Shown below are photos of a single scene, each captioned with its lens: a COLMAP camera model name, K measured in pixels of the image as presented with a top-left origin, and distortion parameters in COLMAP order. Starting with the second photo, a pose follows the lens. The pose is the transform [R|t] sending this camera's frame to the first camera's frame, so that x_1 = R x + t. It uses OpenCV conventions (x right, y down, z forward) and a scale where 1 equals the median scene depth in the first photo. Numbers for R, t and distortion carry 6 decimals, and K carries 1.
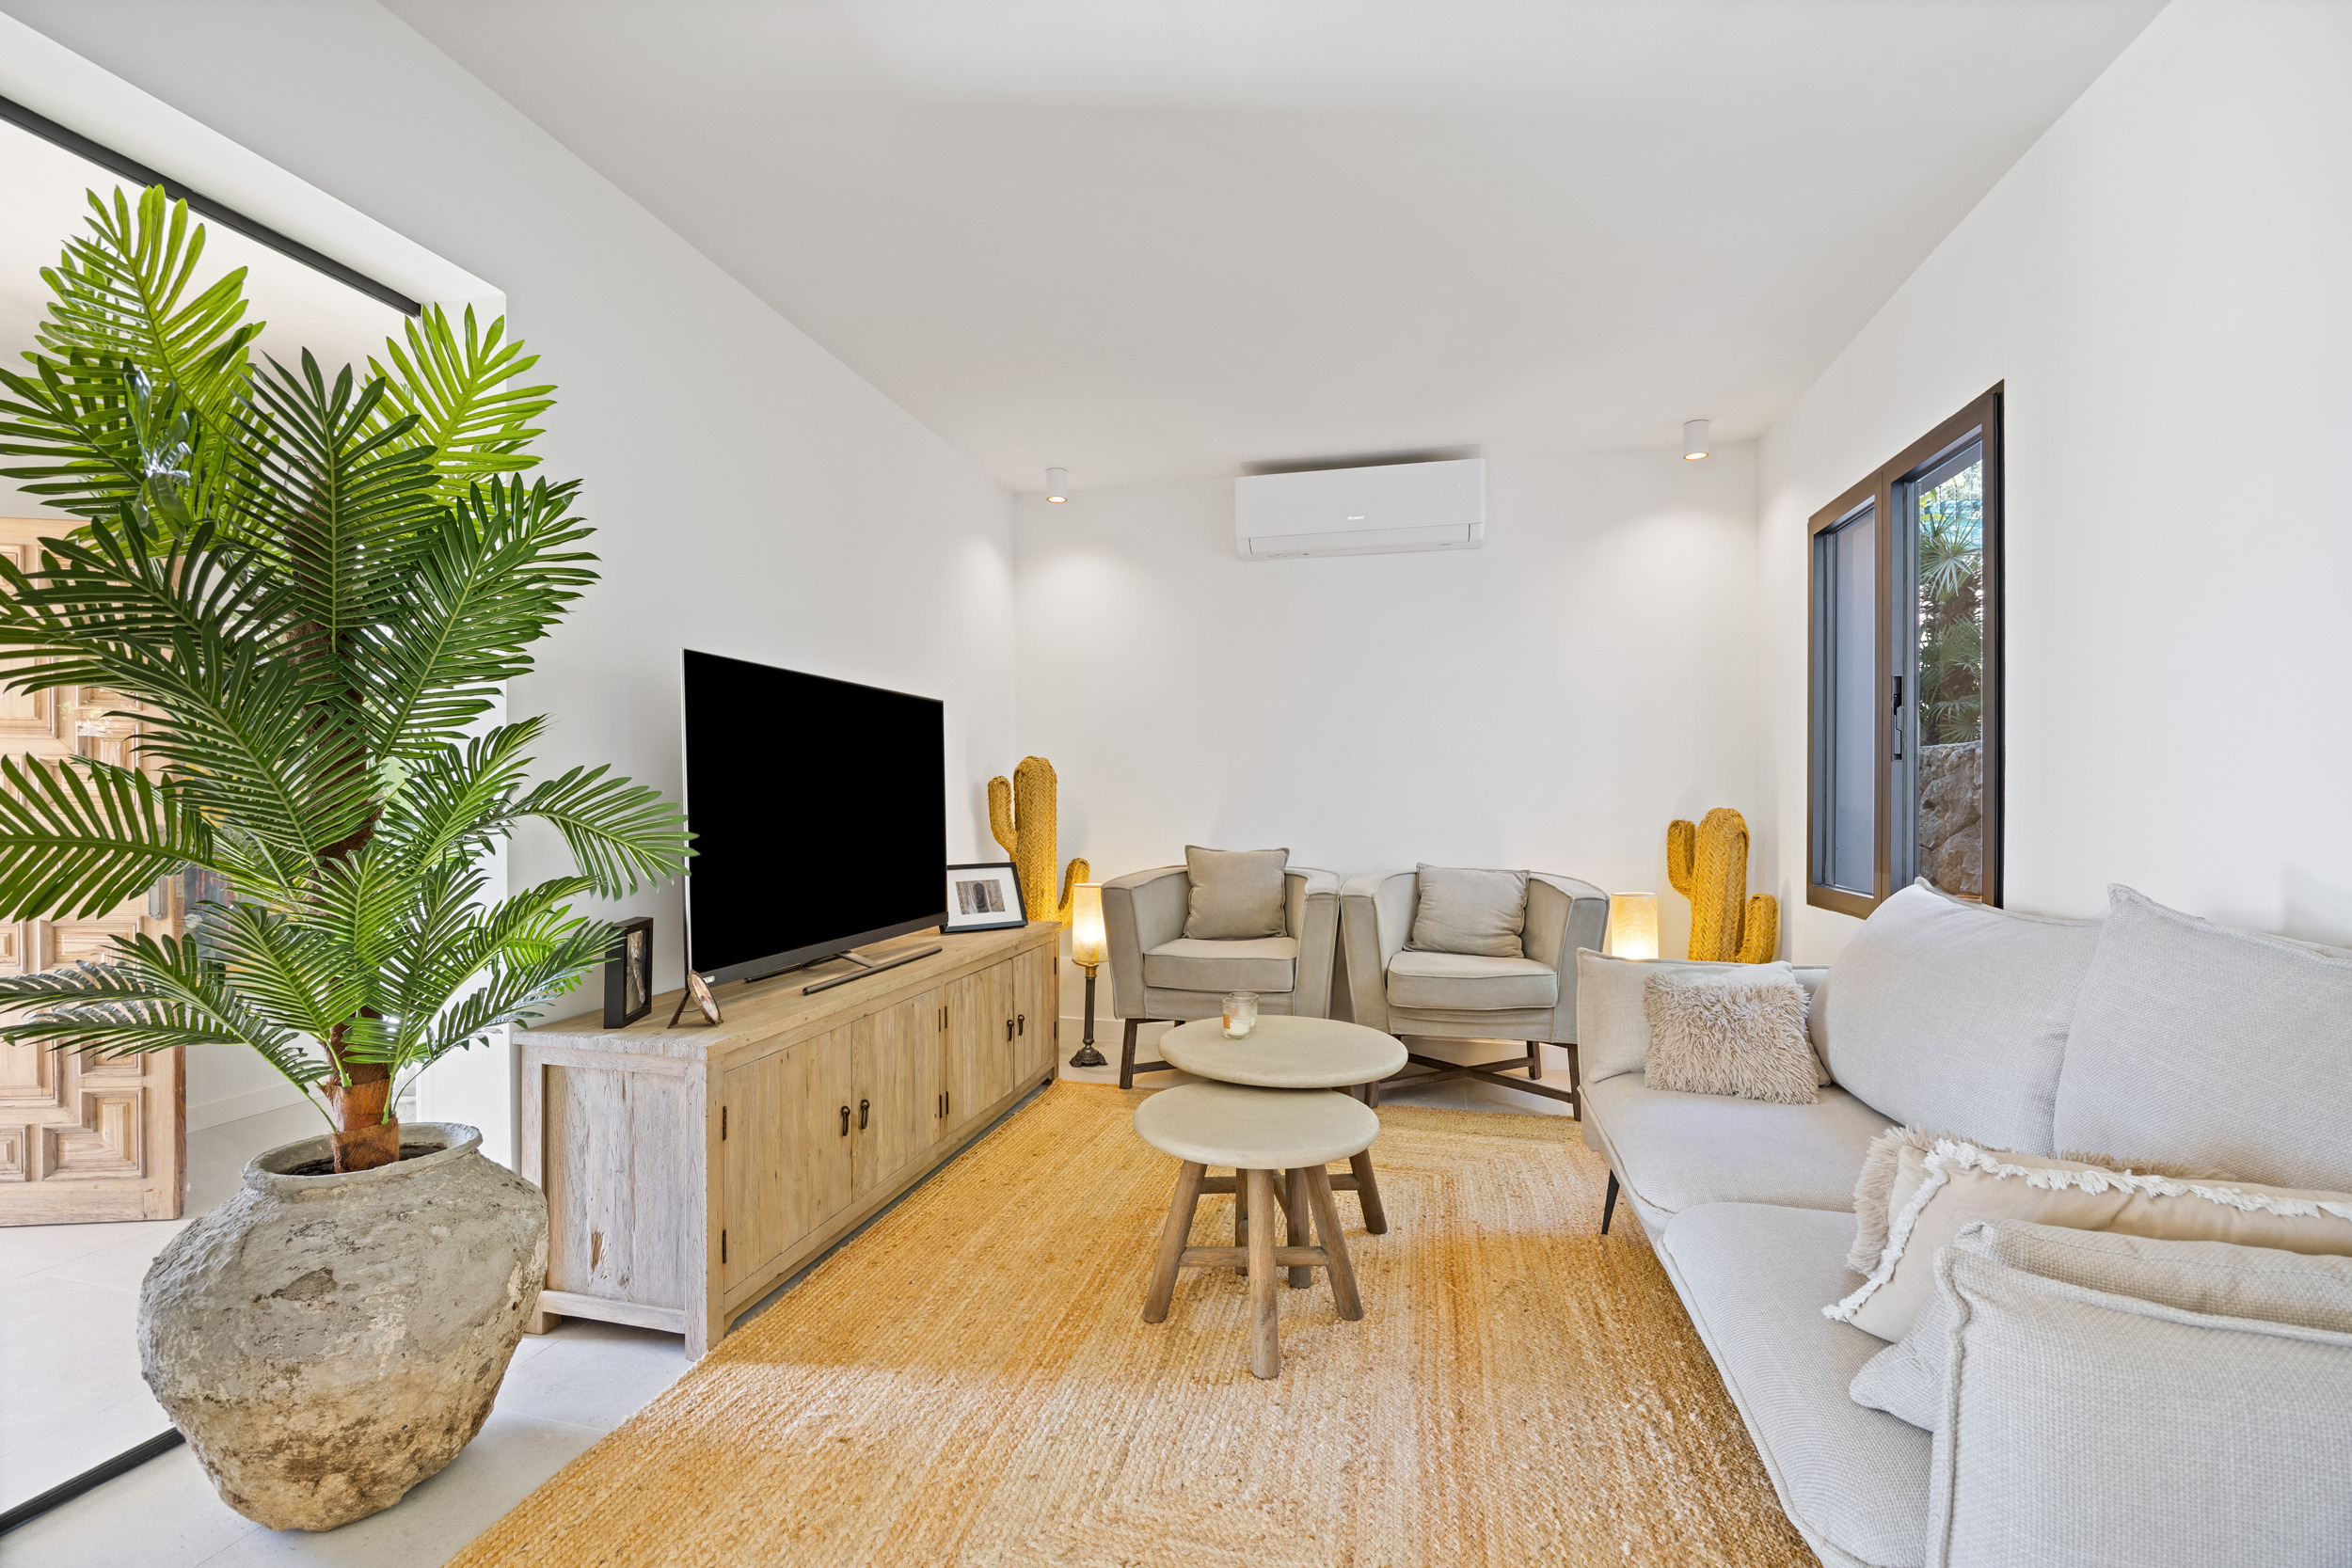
lens RADIAL K [[1065.1, 0, 1142.1], [0, 1065.1, 811.0], [0, 0, 1]] dist [-0.018131, -0.000789]
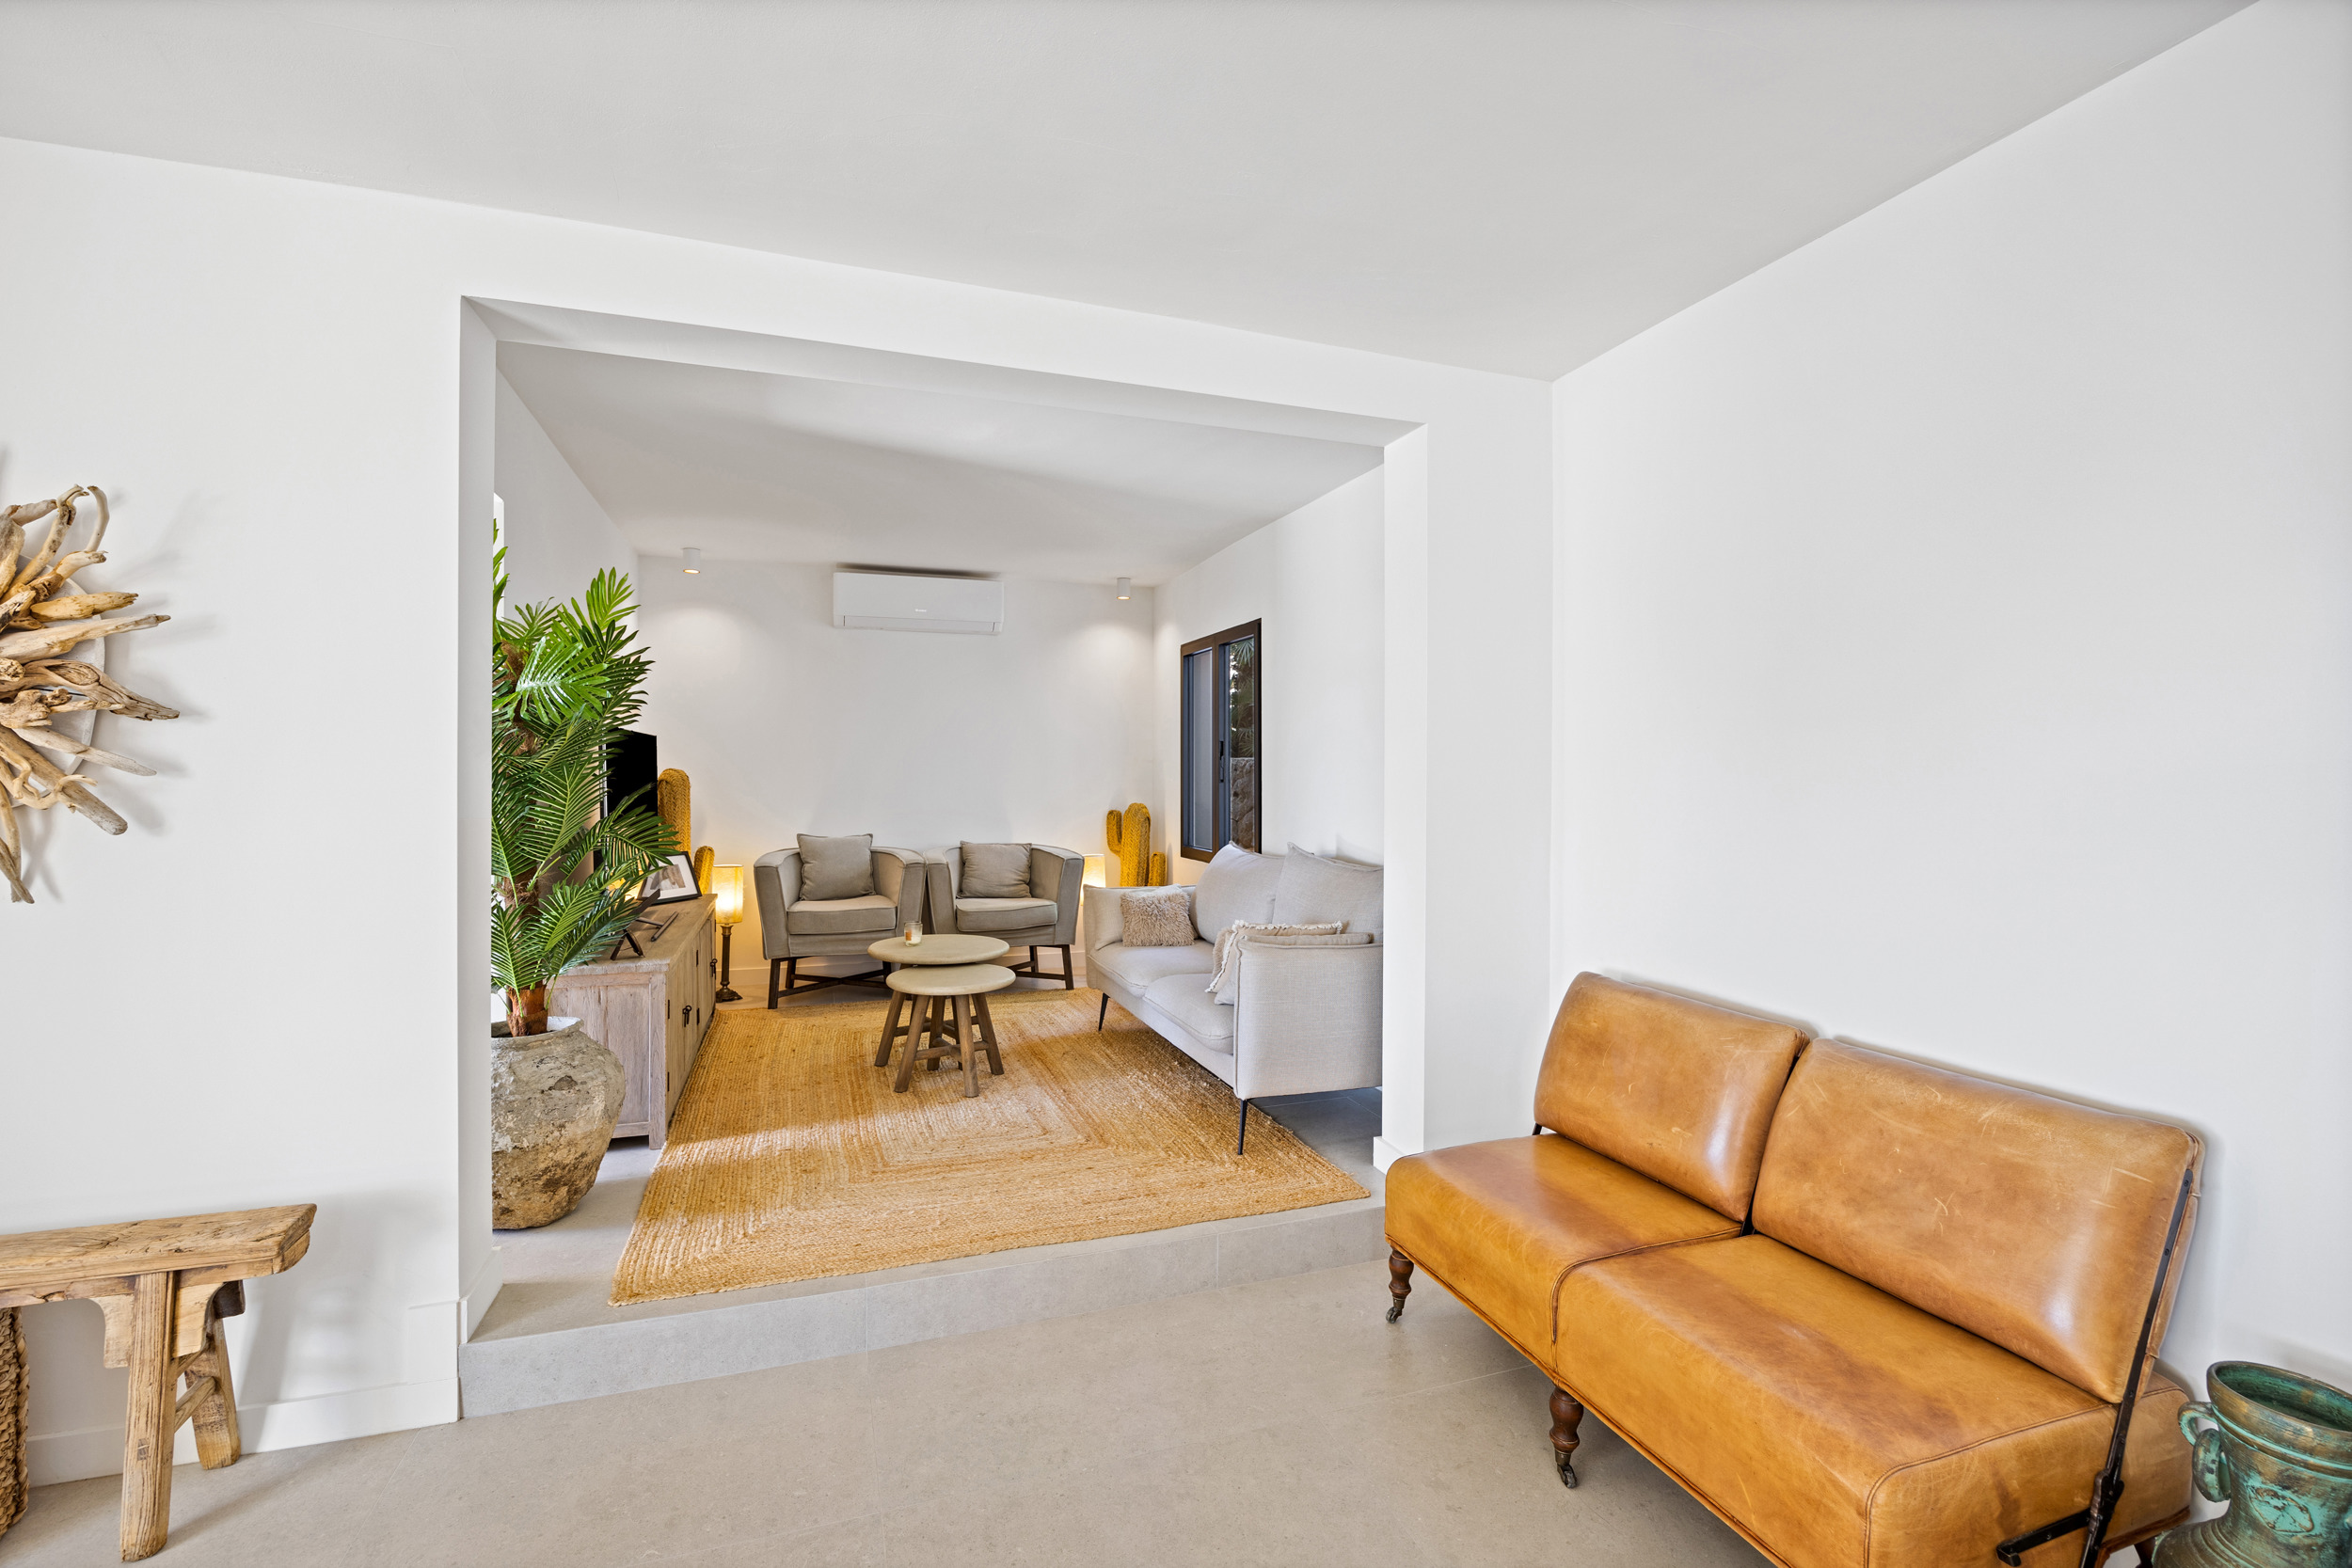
lens RADIAL K [[1065.1, 0, 1177.2], [0, 1065.1, 778.5], [0, 0, 1]] dist [-0.018131, -0.000789]
pose [[0.833244, -0.003731, 0.552893, -0.406585], [0.006220, 0.999977, -0.002627, -0.043362], [-0.552871, 0.005628, 0.833248, -0.551021]]
